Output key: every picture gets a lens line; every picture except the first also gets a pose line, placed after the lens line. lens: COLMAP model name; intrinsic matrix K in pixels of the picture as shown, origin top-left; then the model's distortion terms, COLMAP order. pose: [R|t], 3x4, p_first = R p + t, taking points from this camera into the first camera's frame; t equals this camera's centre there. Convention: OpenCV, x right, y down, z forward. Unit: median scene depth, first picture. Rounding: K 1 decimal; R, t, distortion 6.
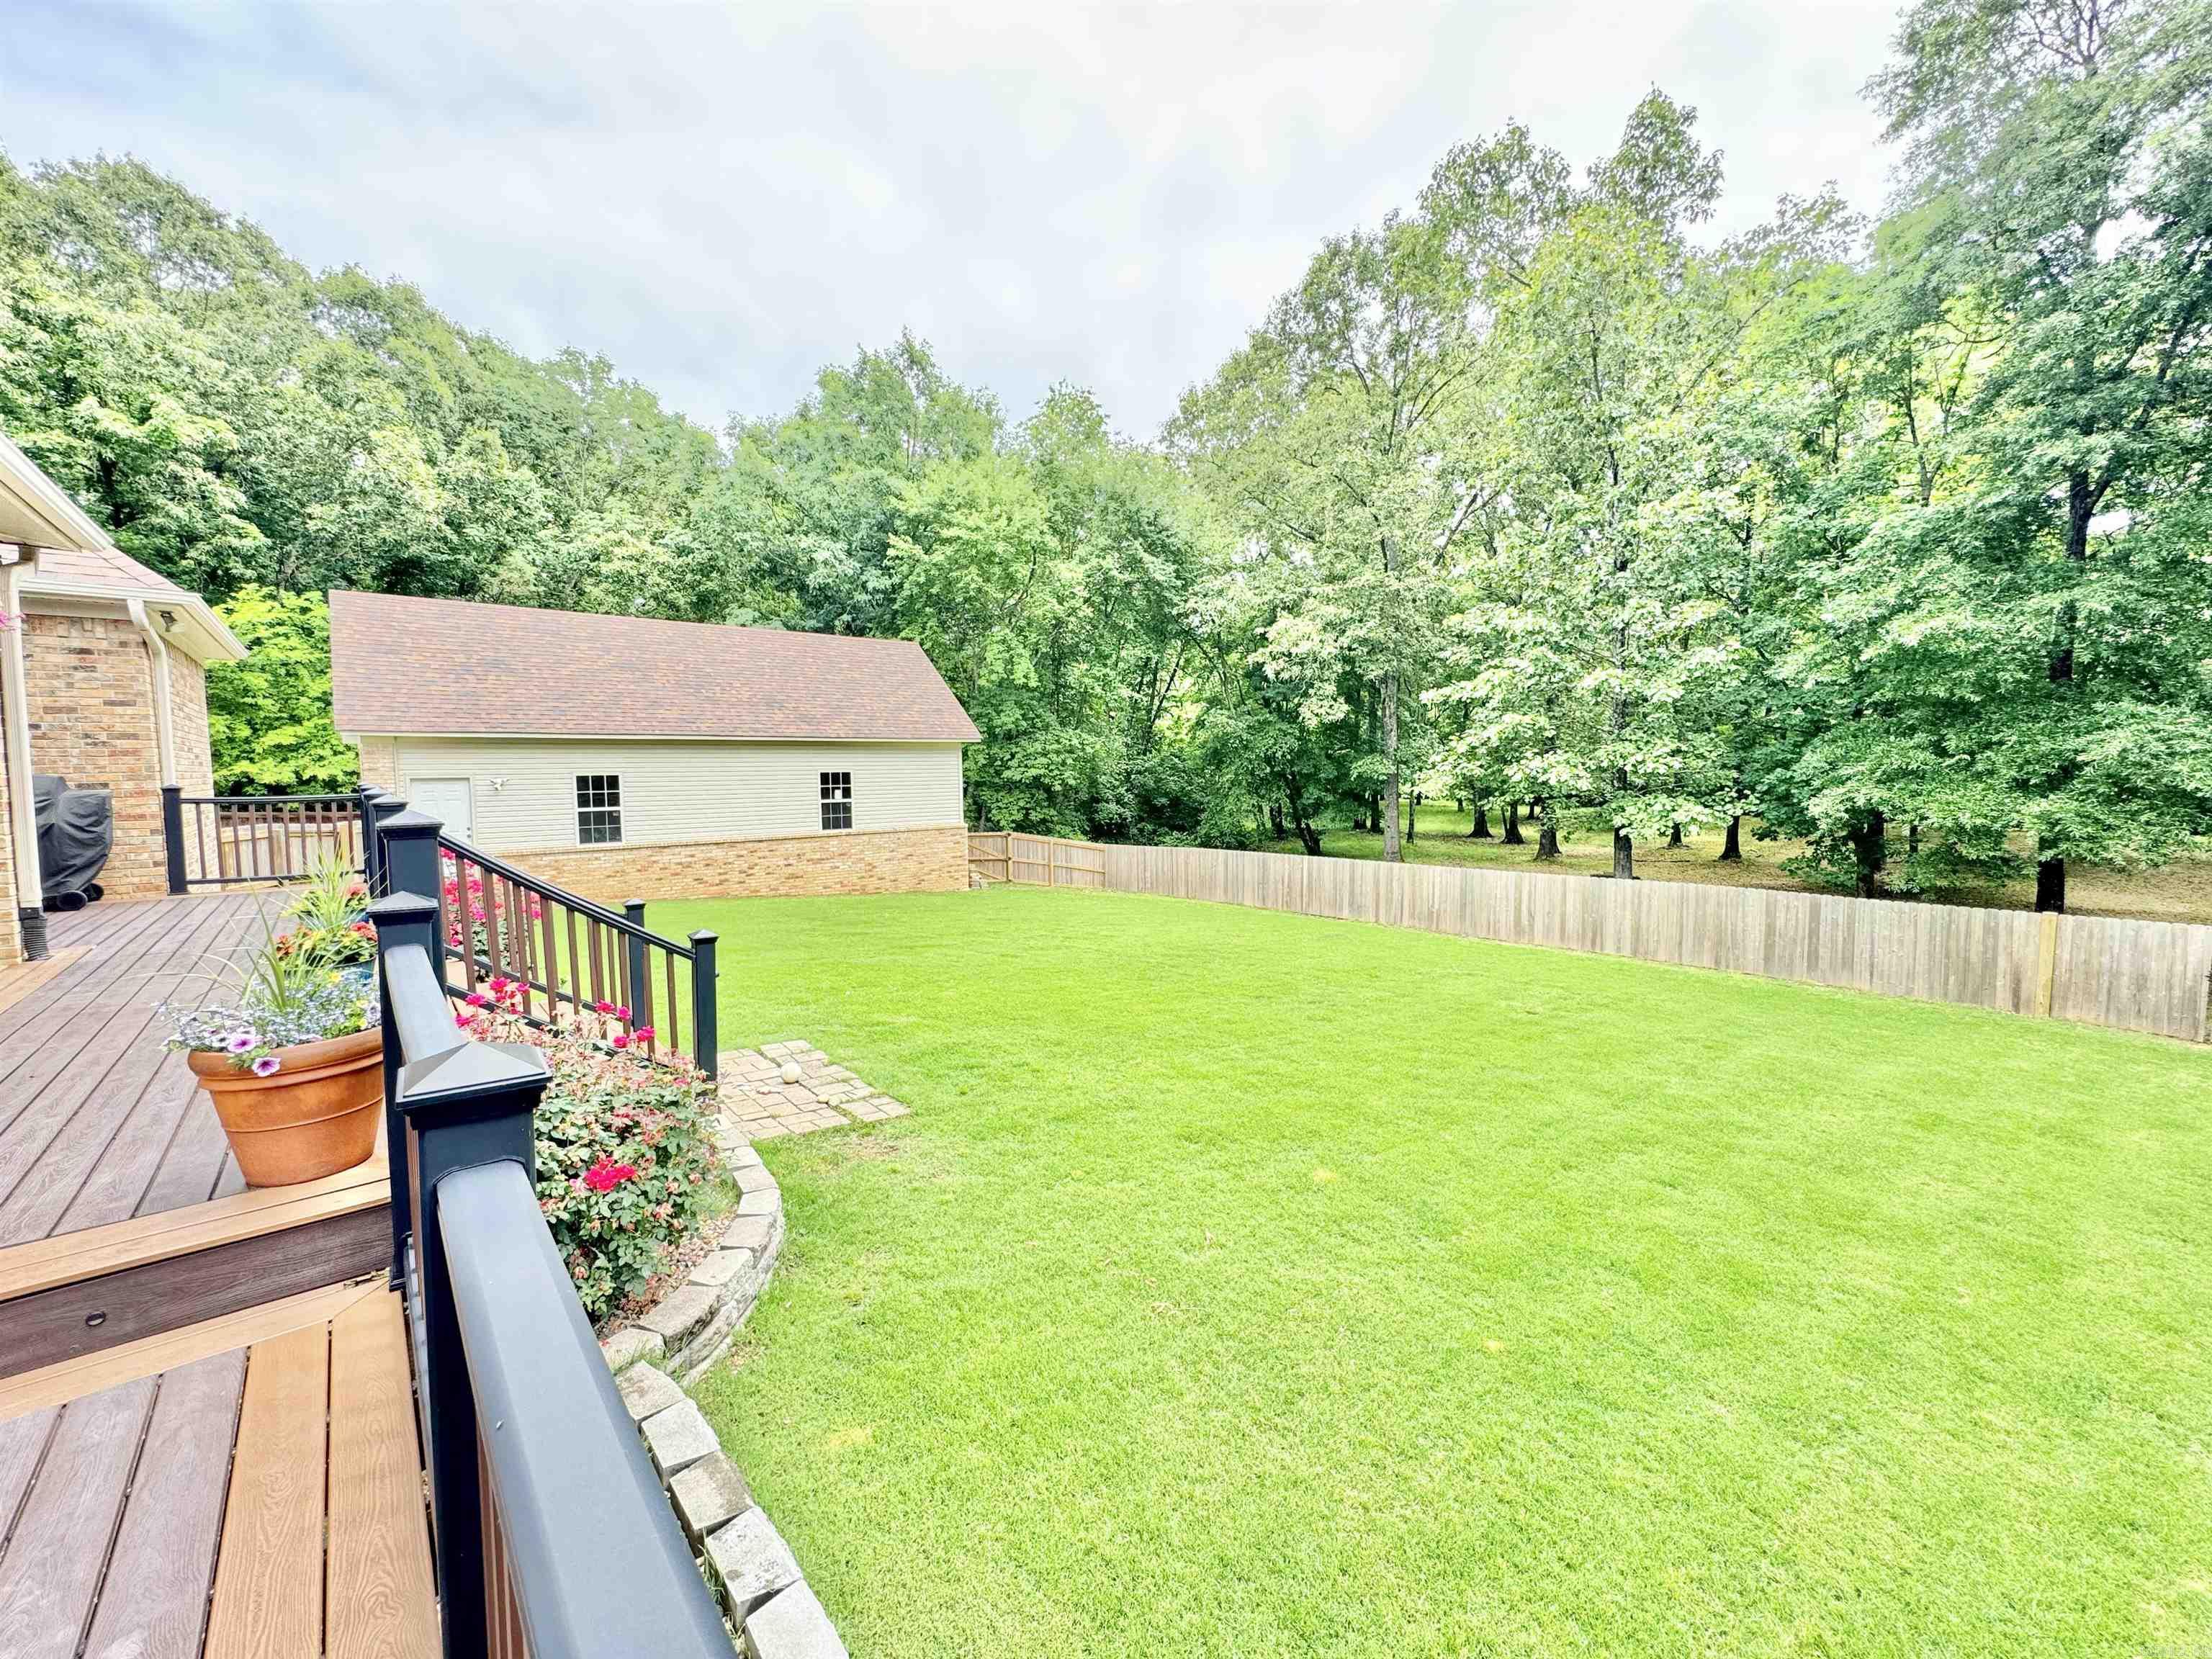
lens RADIAL K [[886.1, 0, 1107.3], [0, 886.1, 830.8], [0, 0, 1]] dist [-0.003525, 0.000411]
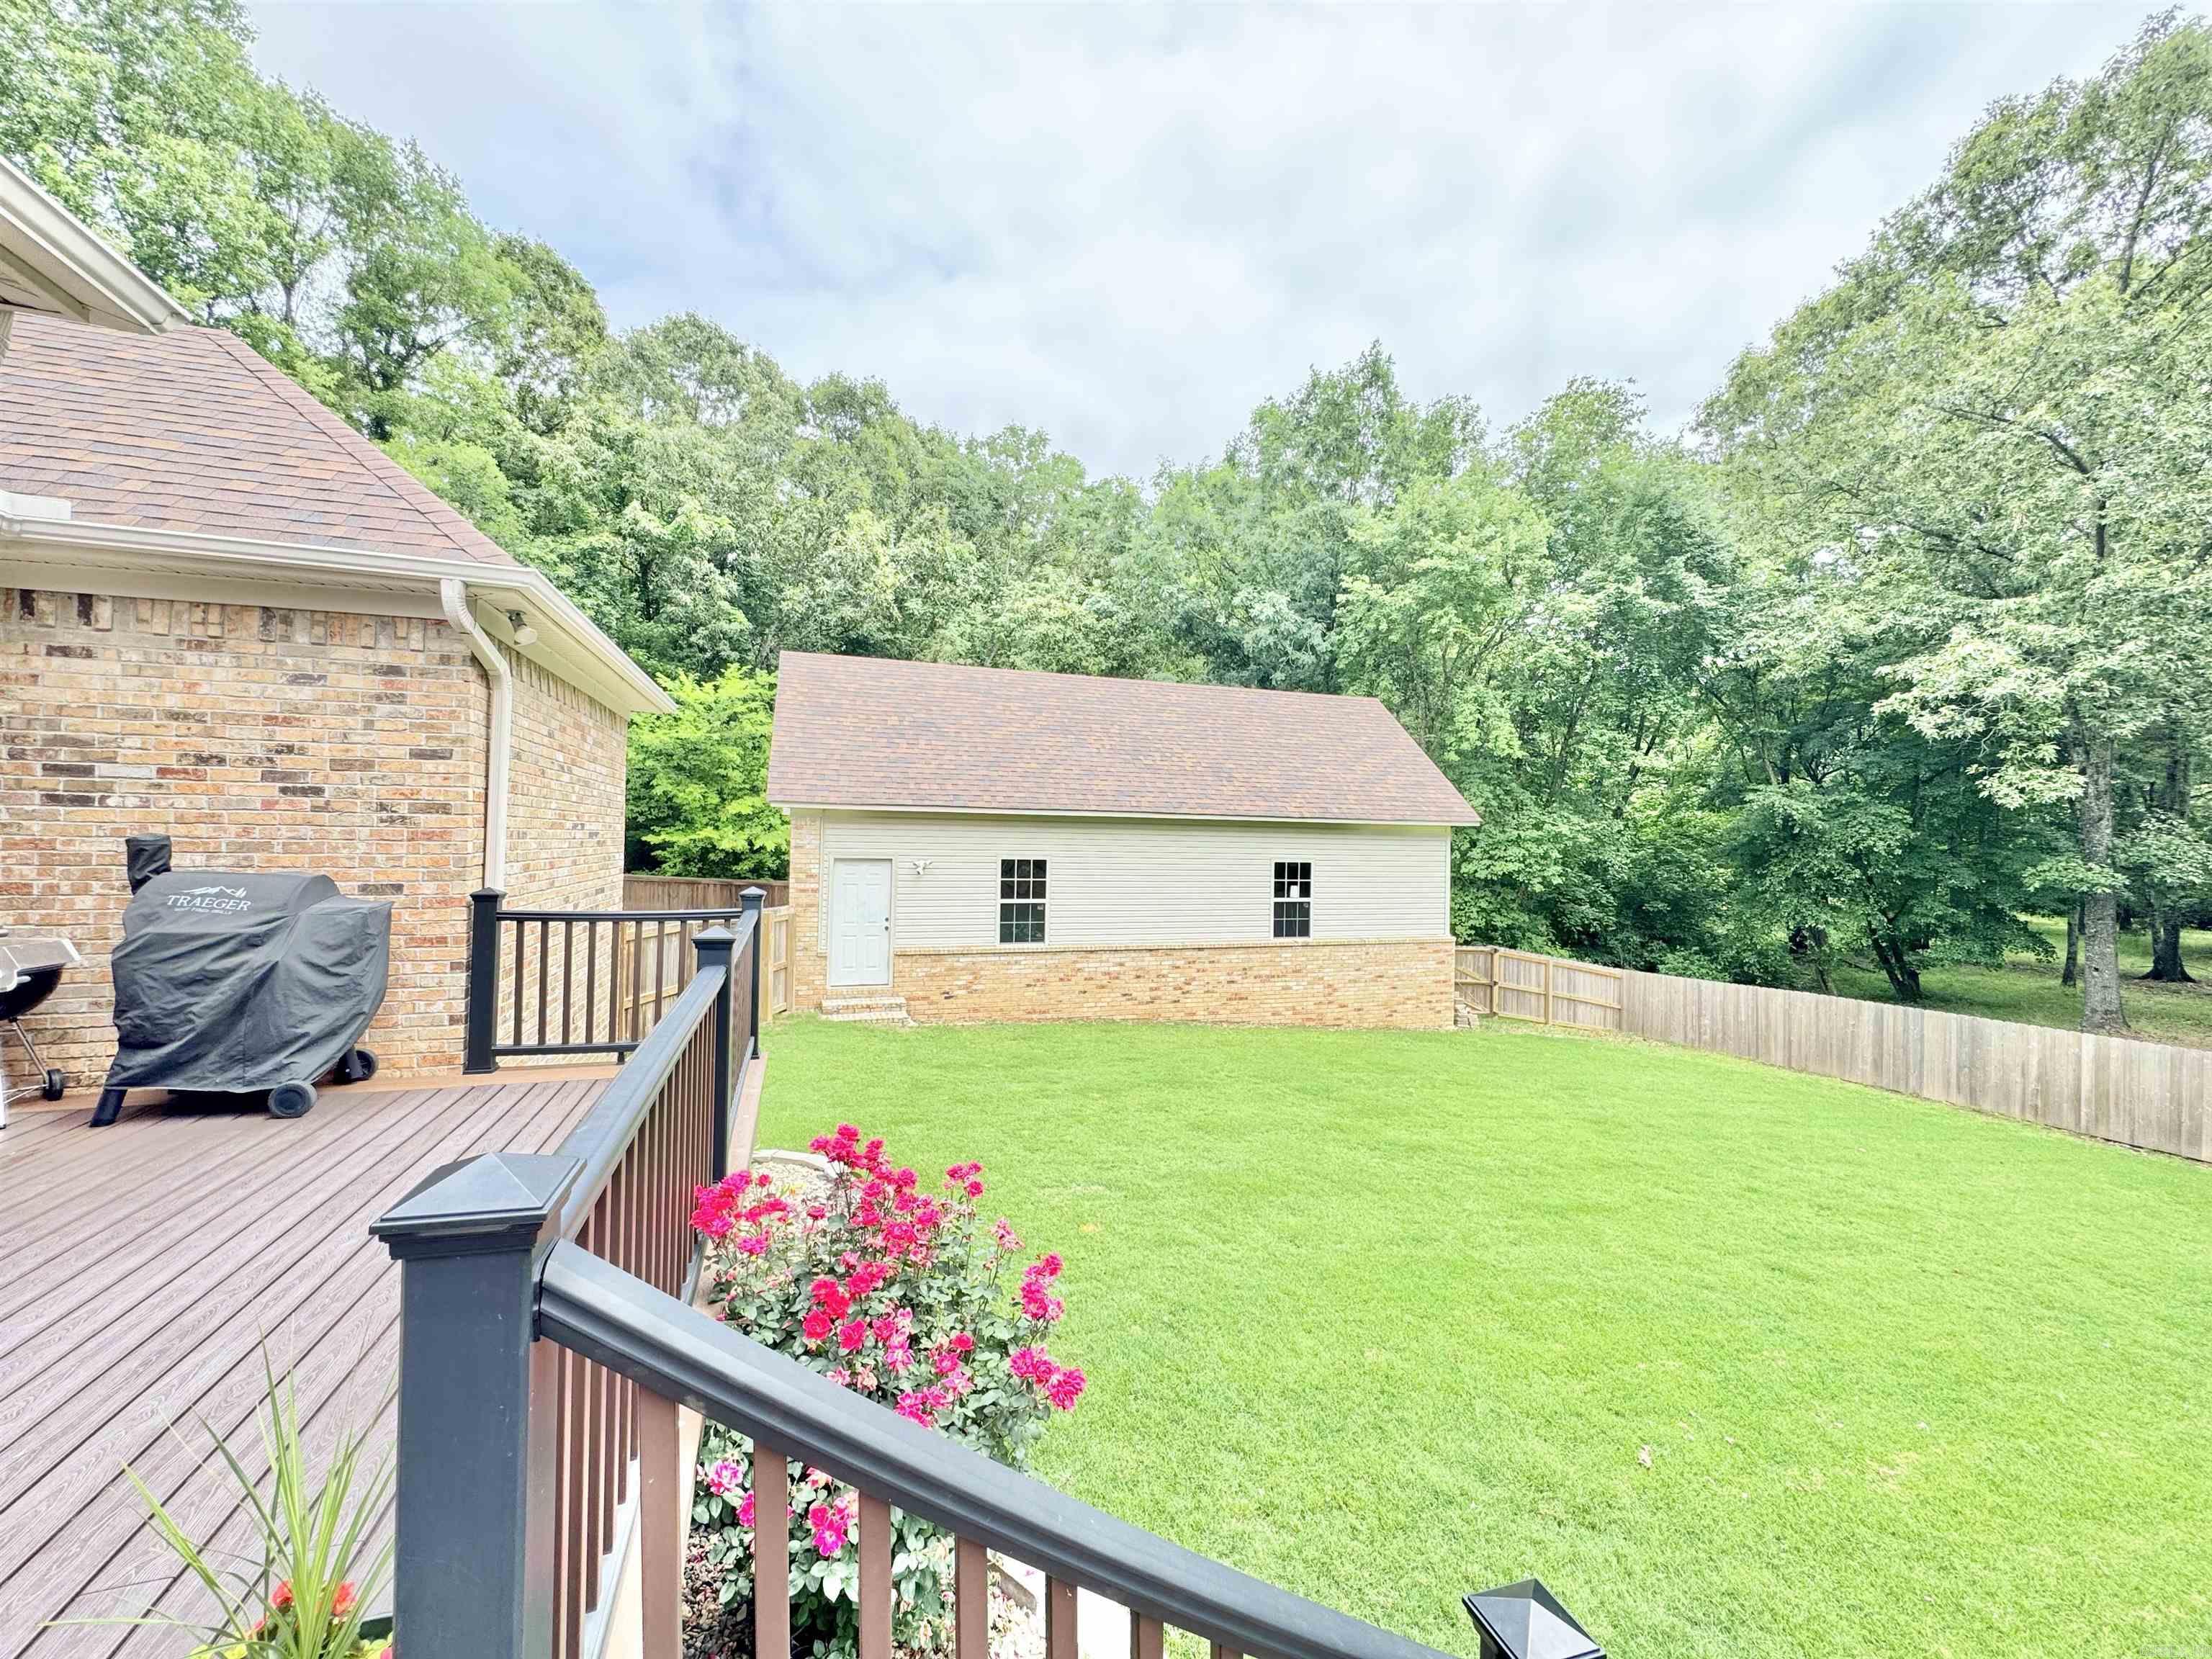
lens RADIAL K [[891.2, 0, 1105.1], [0, 891.2, 822.1], [0, 0, 1]] dist [-0.002241, -0.000054]
pose [[0.926054, 0.019829, -0.376870, -0.143111], [-0.055796, 0.994838, -0.084758, -0.022711], [0.373244, 0.099519, 0.922380, 0.192849]]
